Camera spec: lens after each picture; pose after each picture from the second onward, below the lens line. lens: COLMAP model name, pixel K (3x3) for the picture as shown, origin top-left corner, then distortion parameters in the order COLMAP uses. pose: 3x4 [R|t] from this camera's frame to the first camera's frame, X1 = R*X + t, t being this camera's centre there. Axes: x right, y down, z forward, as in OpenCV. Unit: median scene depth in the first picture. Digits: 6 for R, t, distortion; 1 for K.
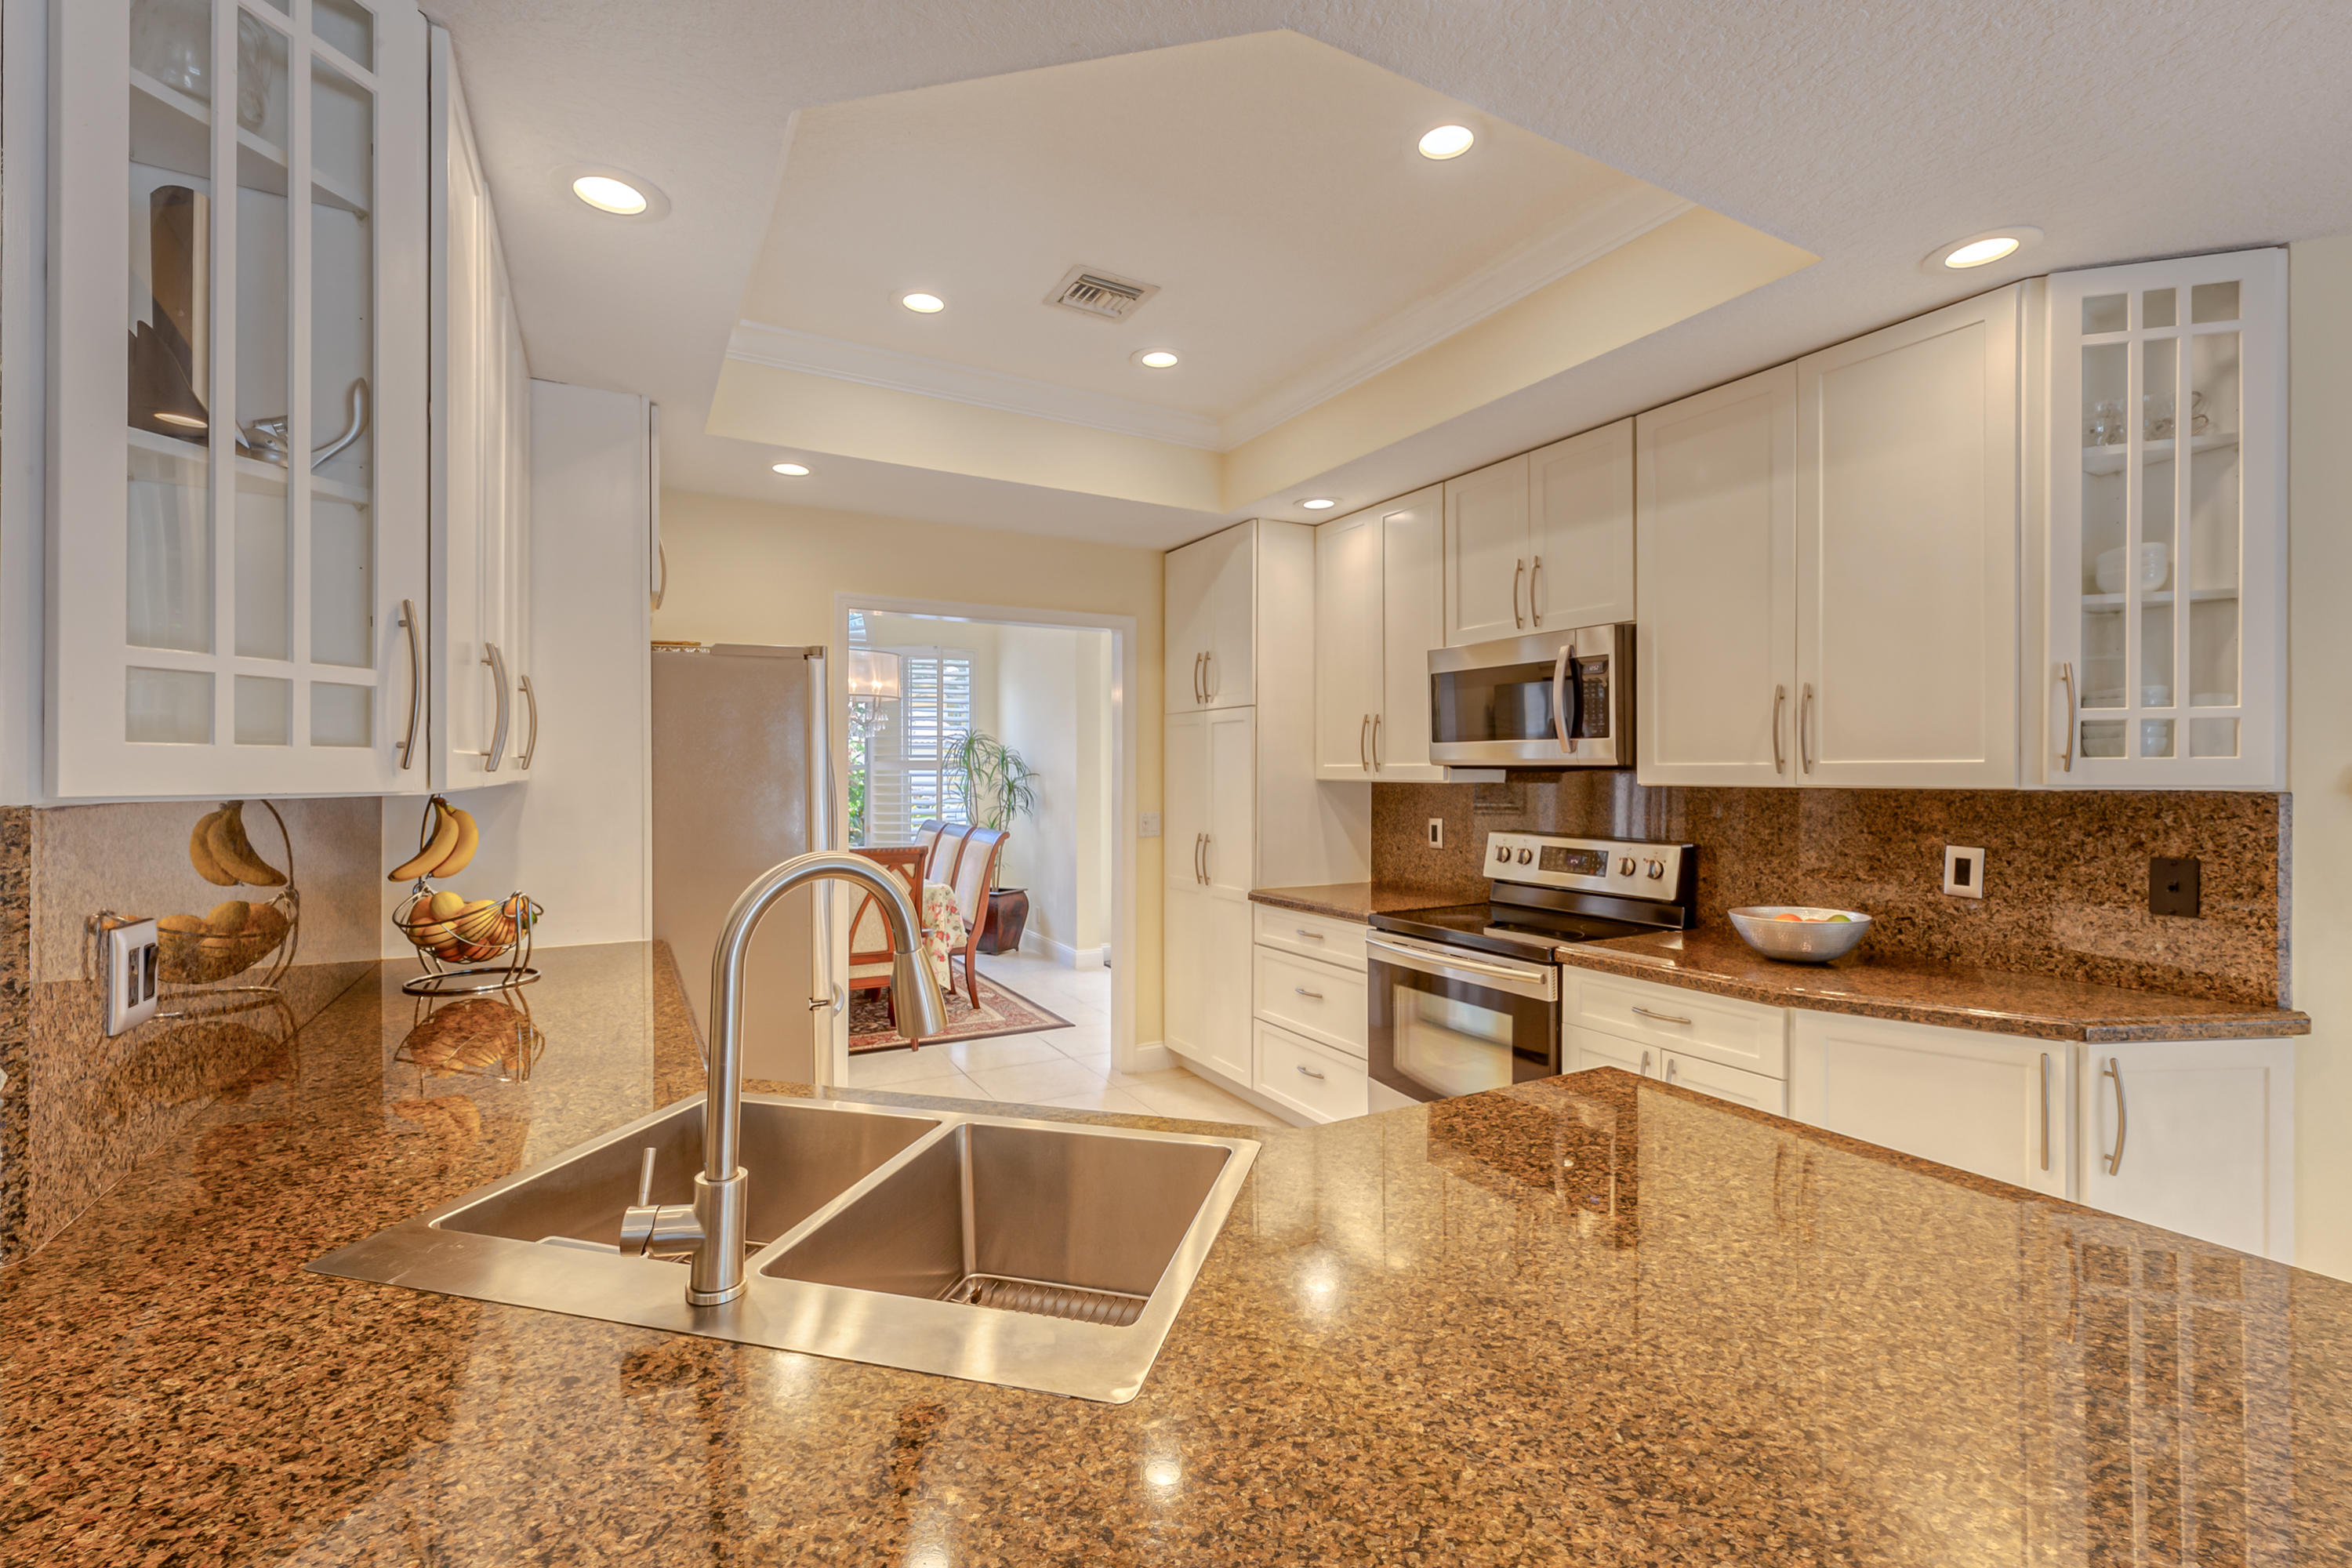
lens RADIAL K [[1021.3, 0, 1176.0], [0, 1021.3, 784.0], [0, 0, 1]] dist [0.011671, -0.000081]
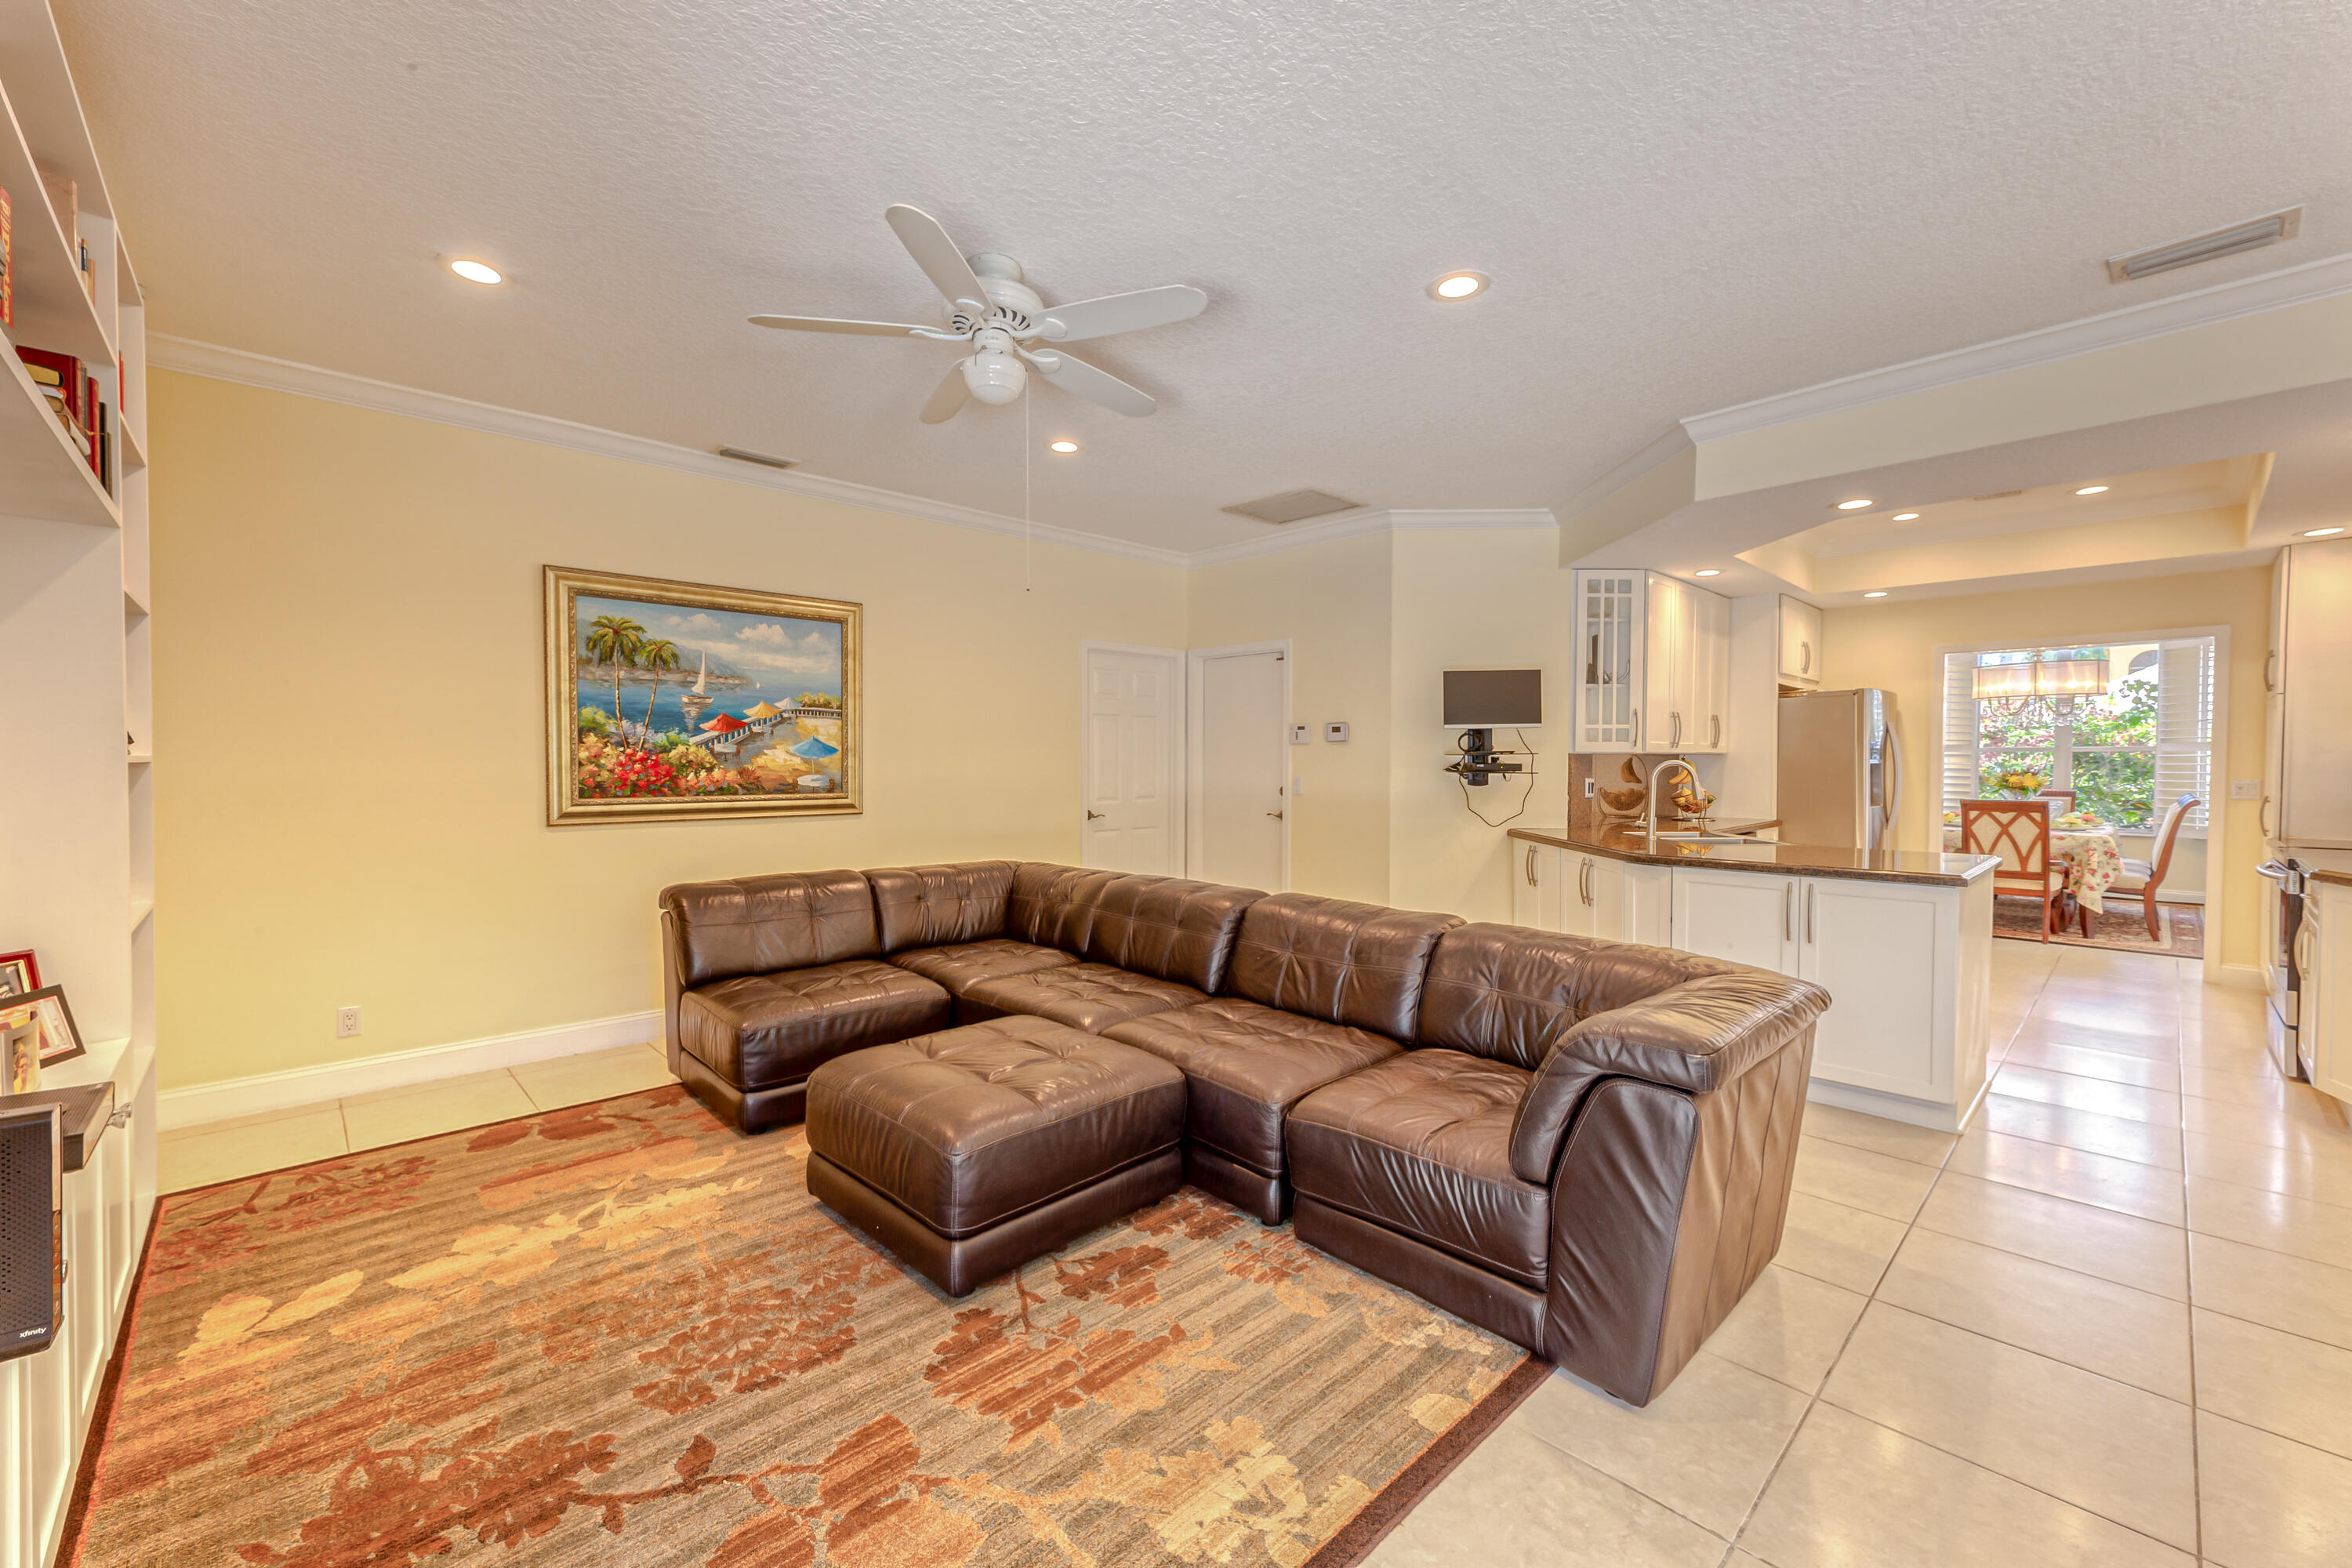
lens RADIAL K [[936.0, 0, 1175.8], [0, 936.0, 780.5], [0, 0, 1]] dist [0.008087, -0.000299]
pose [[0.256778, 0.019120, -0.966281, 1.155241], [-0.011603, 0.999793, 0.016700, 0.037696], [0.966401, 0.006923, 0.256946, -0.847568]]
